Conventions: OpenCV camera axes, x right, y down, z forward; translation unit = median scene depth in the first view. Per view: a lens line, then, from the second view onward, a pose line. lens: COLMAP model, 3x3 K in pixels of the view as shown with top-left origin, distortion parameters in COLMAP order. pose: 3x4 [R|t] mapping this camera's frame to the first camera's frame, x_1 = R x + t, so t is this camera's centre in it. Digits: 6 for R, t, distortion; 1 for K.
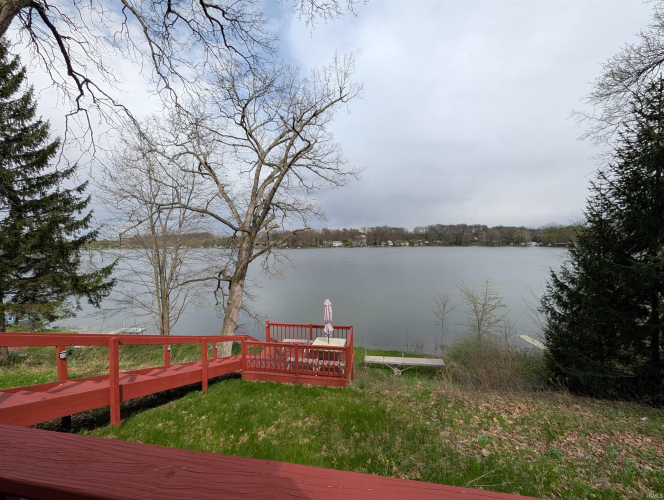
lens RADIAL K [[254.8, 0, 329.9], [0, 254.8, 254.5], [0, 0, 1]] dist [0.002010, -0.000029]
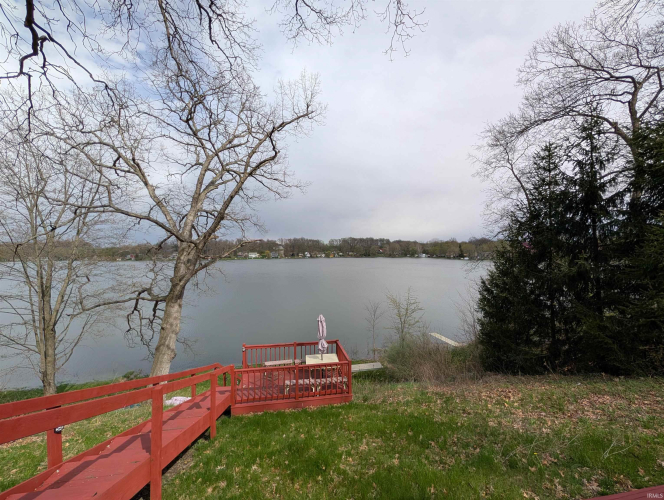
lens RADIAL K [[254.8, 0, 330.6], [0, 254.8, 252.3], [0, 0, 1]] dist [0.002010, -0.000029]
pose [[0.947215, 0.004574, 0.320565, -0.112151], [0.012405, 0.998626, -0.050905, -0.004548], [-0.320358, 0.052194, 0.945858, 0.018896]]
